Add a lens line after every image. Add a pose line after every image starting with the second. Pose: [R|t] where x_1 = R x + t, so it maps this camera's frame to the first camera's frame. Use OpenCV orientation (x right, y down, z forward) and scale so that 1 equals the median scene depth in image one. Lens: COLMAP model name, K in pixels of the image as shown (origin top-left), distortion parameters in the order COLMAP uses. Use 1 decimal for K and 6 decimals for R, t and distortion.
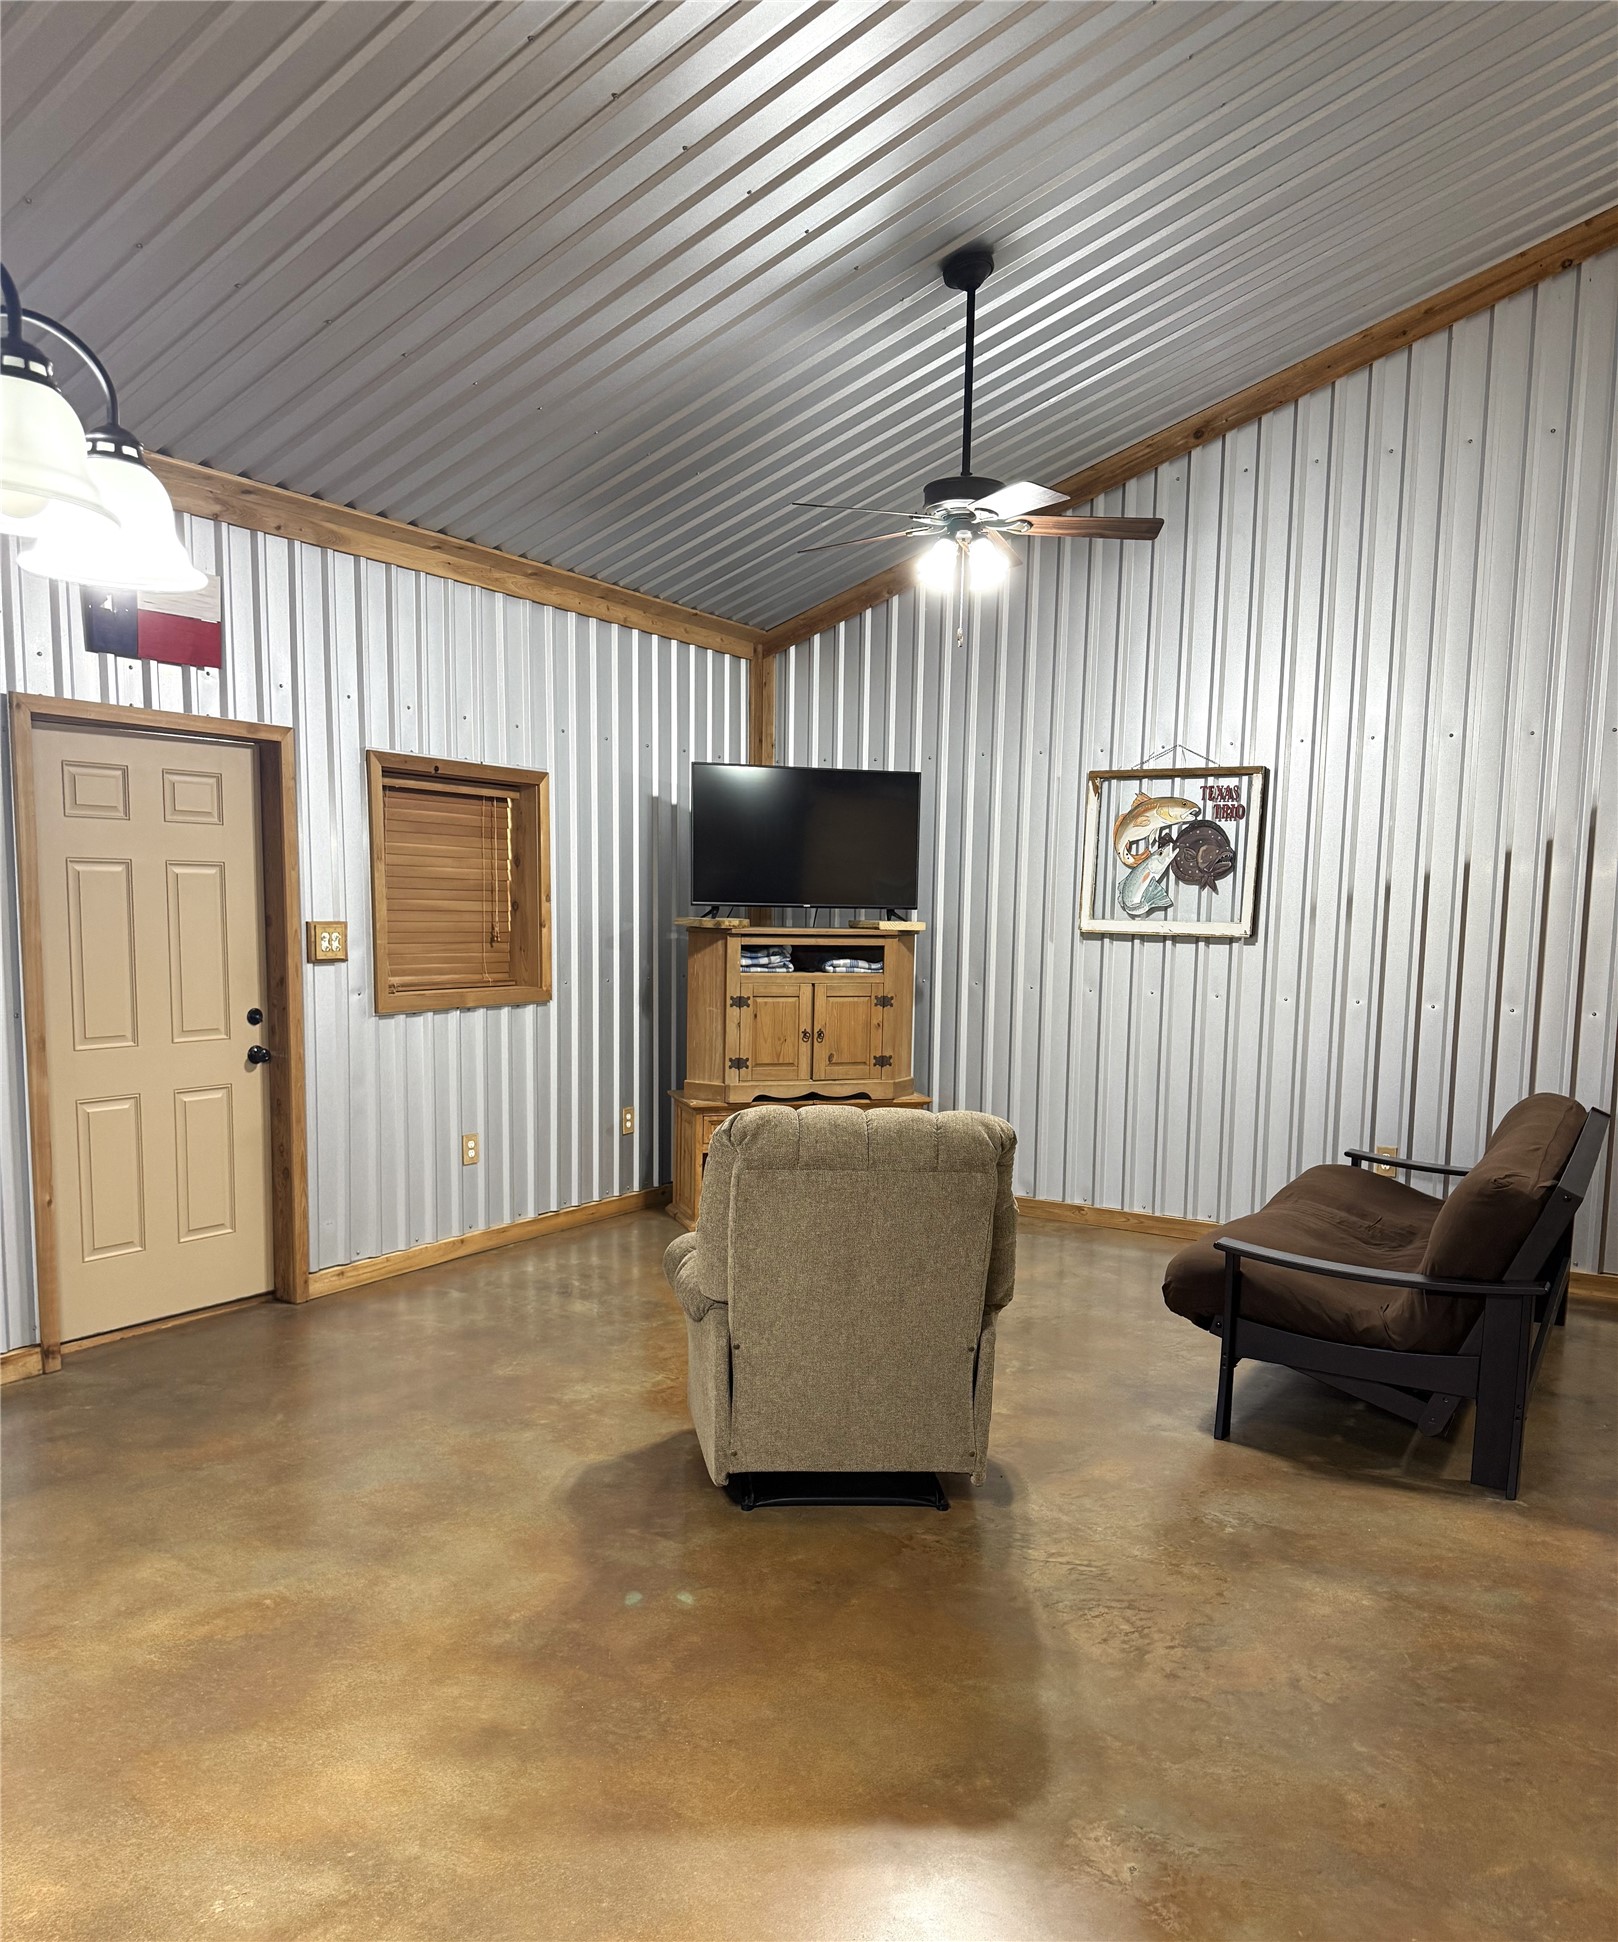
lens RADIAL K [[1534.1, 0, 802.2], [0, 1534.1, 1094.7], [0, 0, 1]] dist [0.176421, -0.375162]
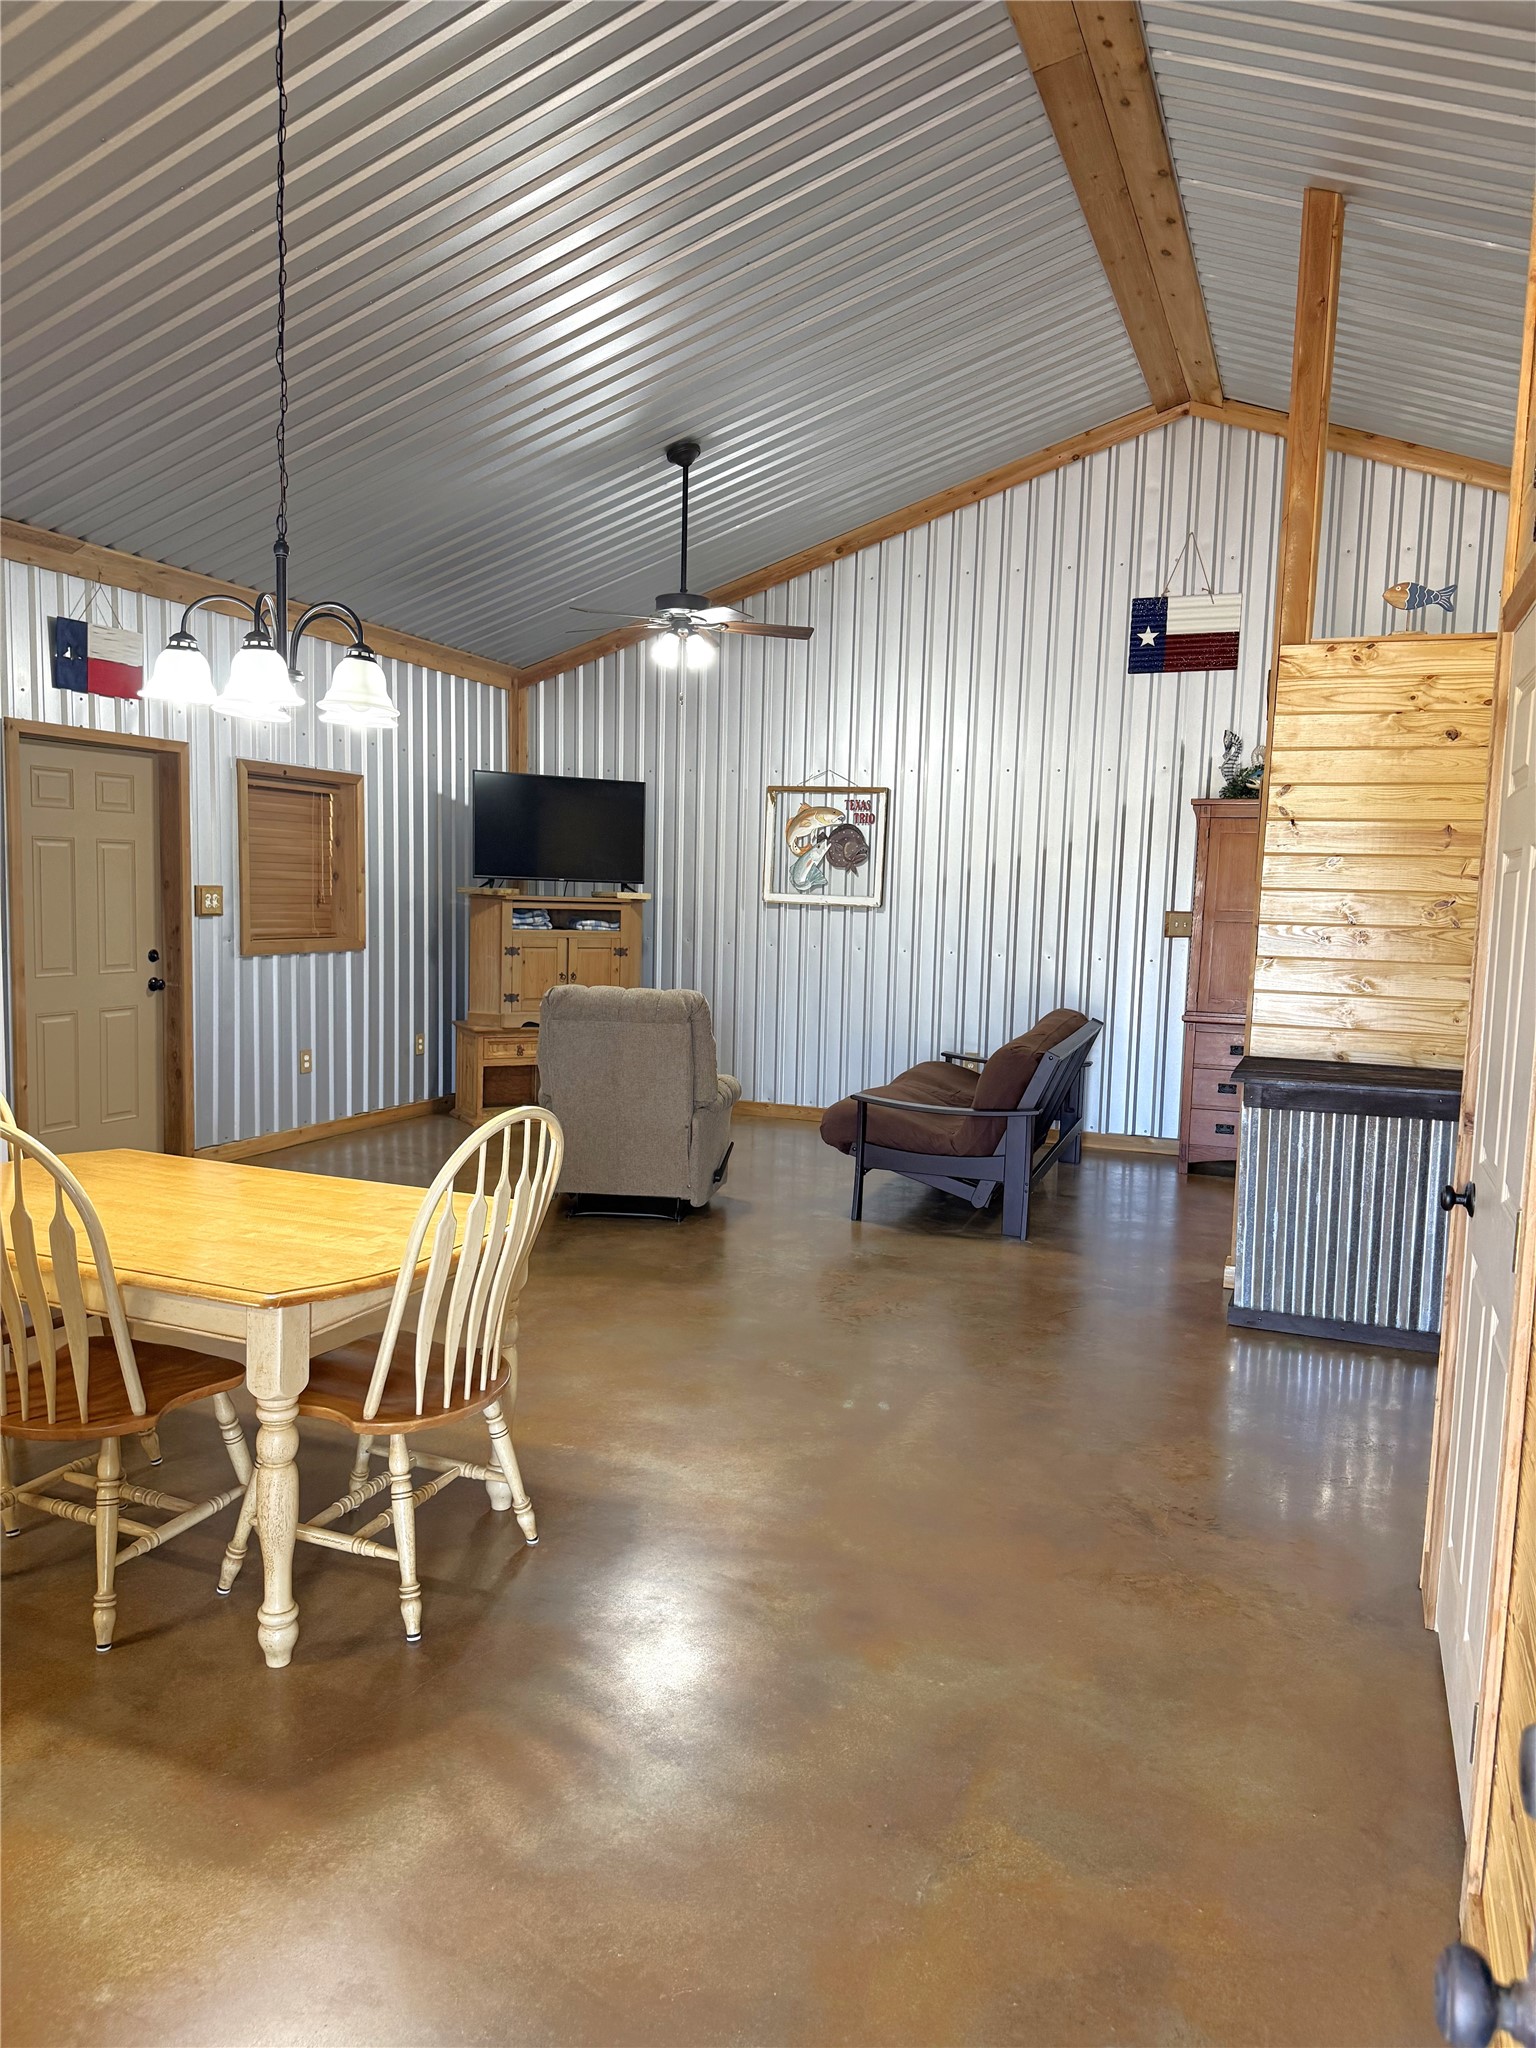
lens RADIAL K [[1470.8, 0, 768.0], [0, 1470.8, 1024.0], [0, 0, 1]] dist [0.215919, -0.411126]
pose [[0.983192, -0.006624, 0.182455, -0.058912], [0.011890, 0.999543, -0.027781, 0.041711], [-0.182187, 0.029483, 0.982822, -0.300556]]
